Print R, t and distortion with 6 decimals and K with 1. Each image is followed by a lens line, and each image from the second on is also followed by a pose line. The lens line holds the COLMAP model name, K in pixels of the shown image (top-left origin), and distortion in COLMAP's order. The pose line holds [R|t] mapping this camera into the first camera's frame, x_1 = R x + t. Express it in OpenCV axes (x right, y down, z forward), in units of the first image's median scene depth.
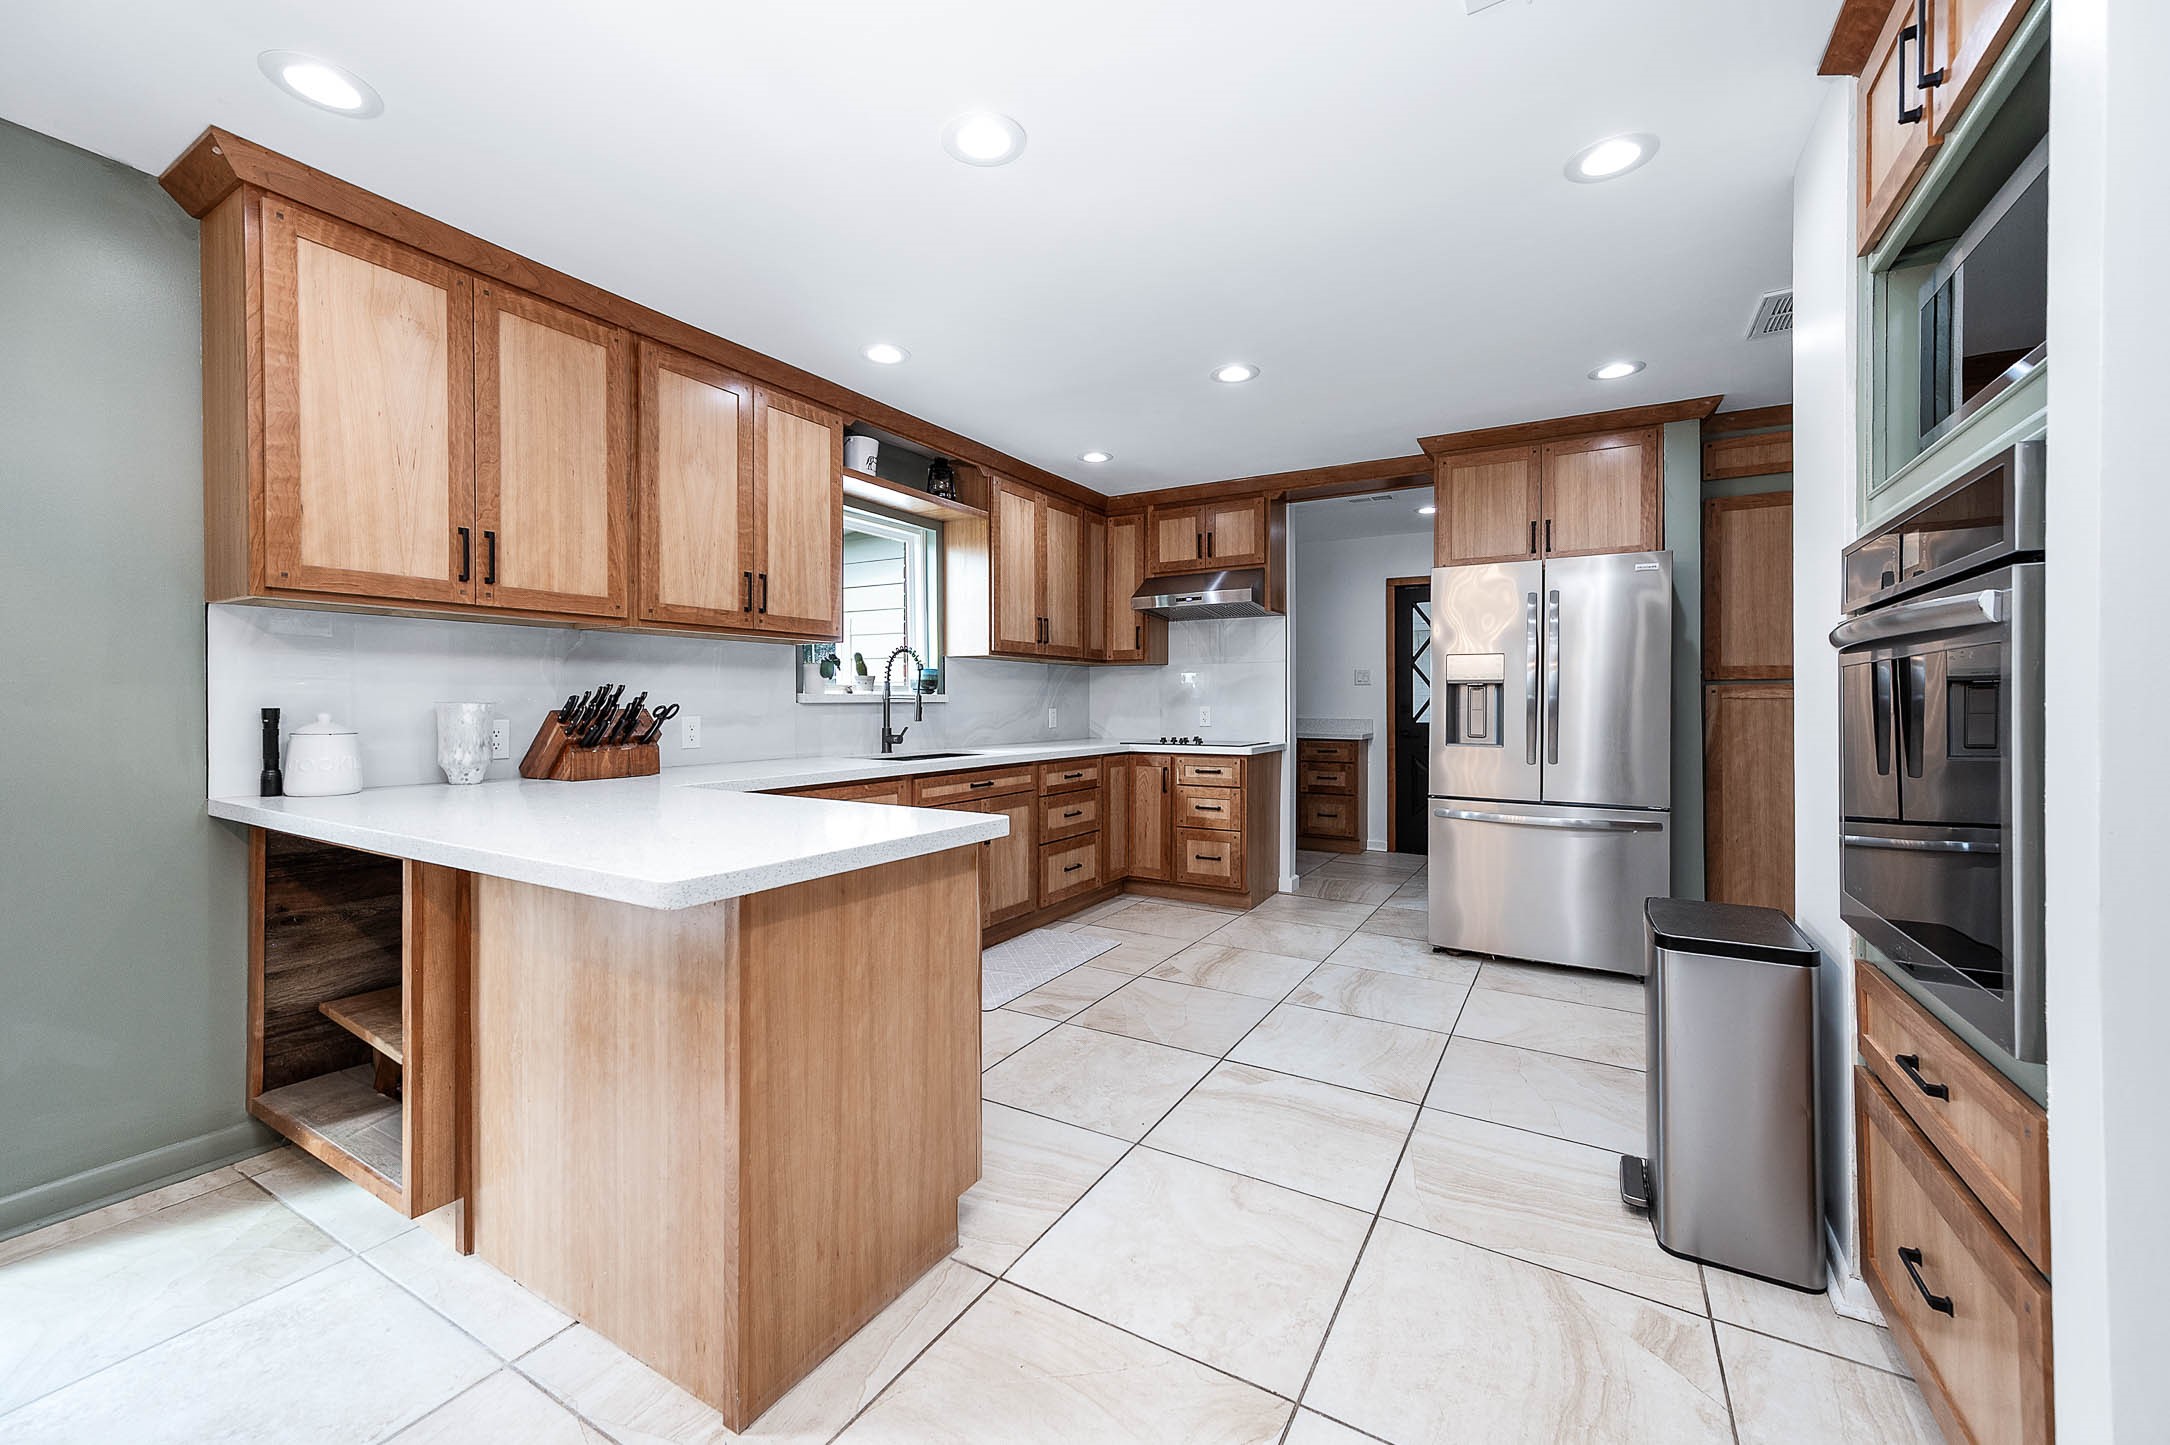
lens RADIAL K [[853.2, 0, 1096.6], [0, 853.2, 707.2], [0, 0, 1]] dist [0.007698, 0.000887]
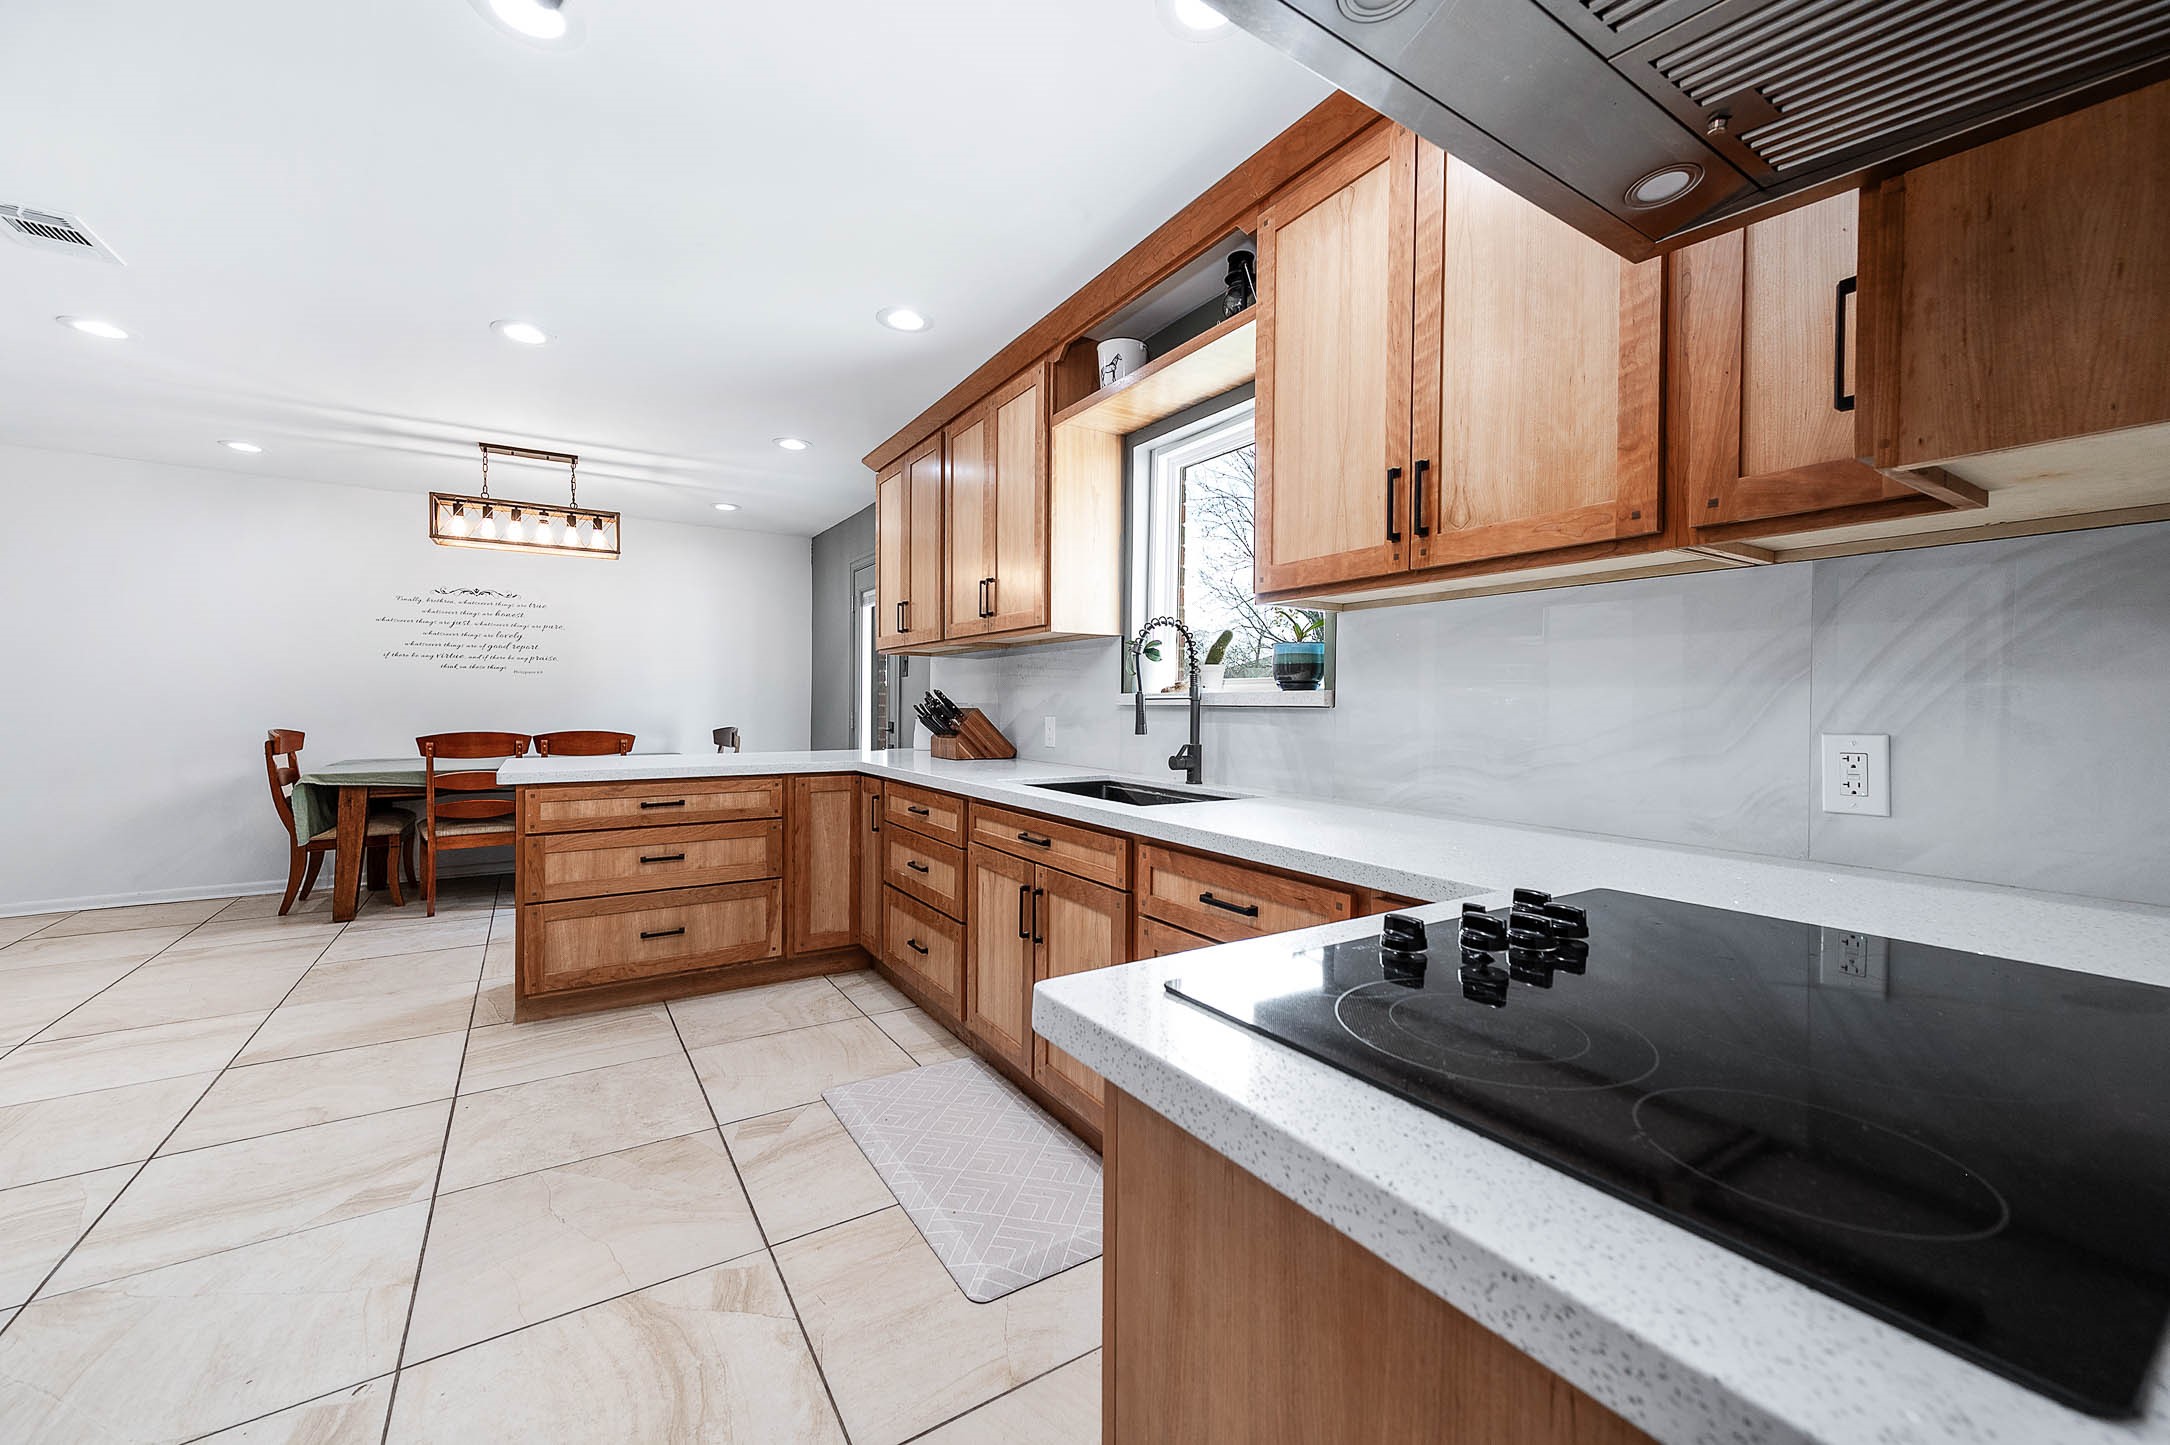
lens RADIAL K [[853.2, 0, 1086.0], [0, 853.2, 708.9], [0, 0, 1]] dist [0.007698, 0.000887]
pose [[-0.458972, 0.000584, -0.888451, 0.346885], [-0.013666, 0.999877, 0.007717, -0.006562], [0.888346, 0.015683, -0.458907, 1.171219]]
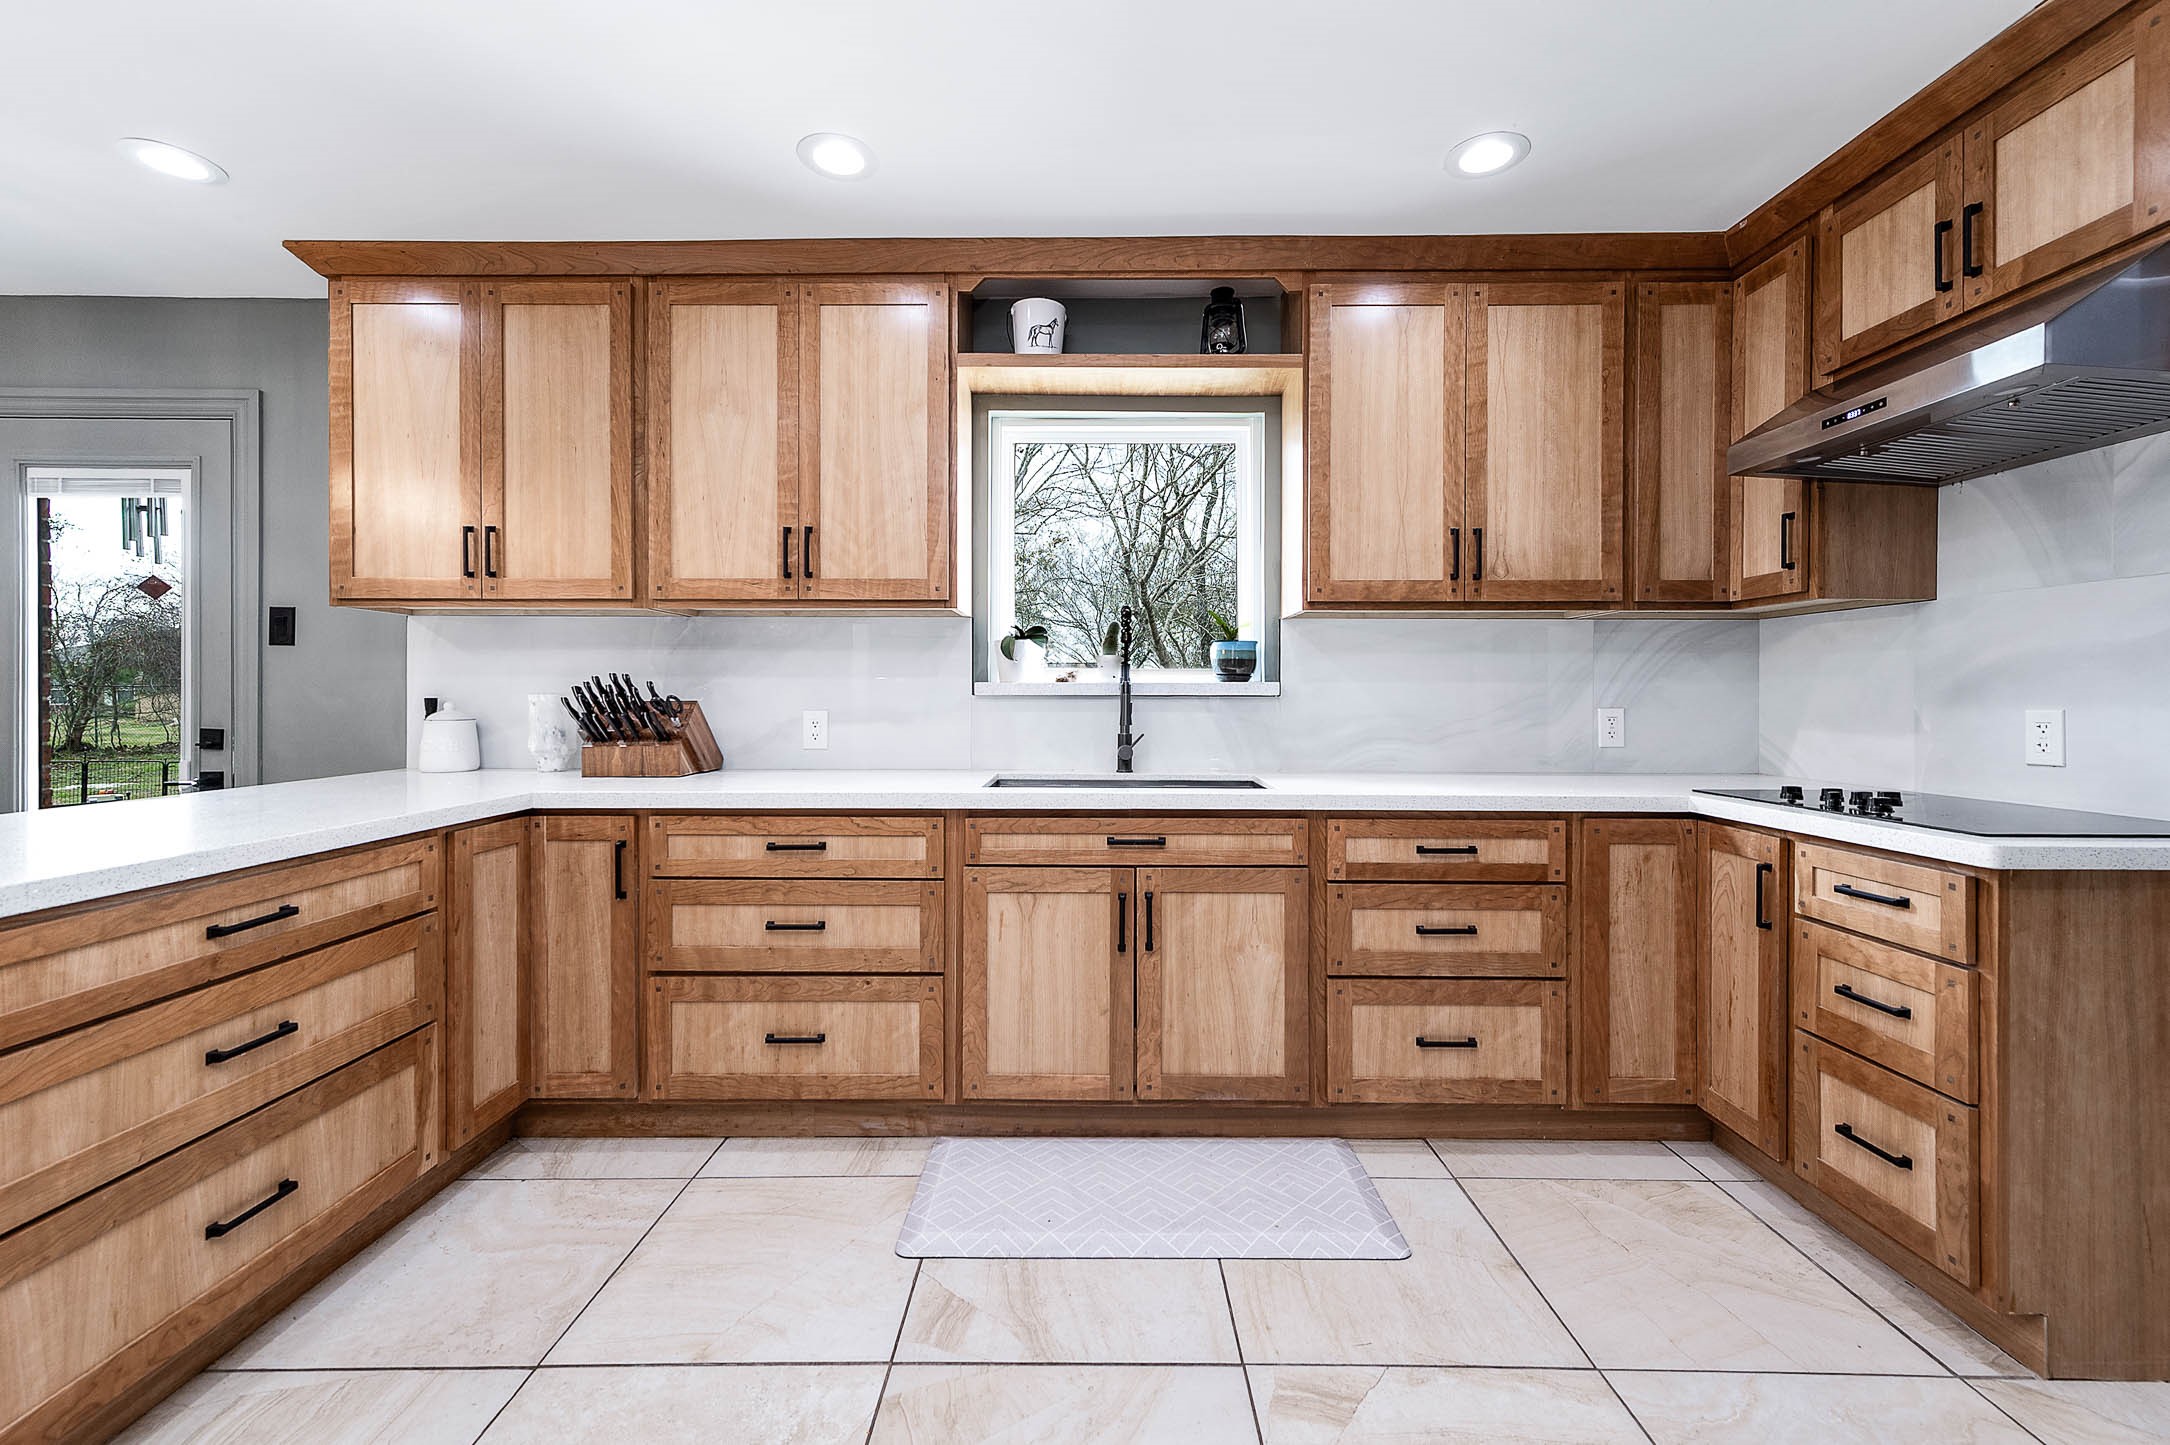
lens RADIAL K [[908.8, 0, 1091.9], [0, 908.8, 696.1], [0, 0, 1]] dist [0.005669, 0.000860]
pose [[0.498319, 0.003466, -0.866987, 0.330048], [-0.007447, 0.999972, -0.000282, -0.004070], [0.866962, 0.006597, 0.498331, 0.604769]]
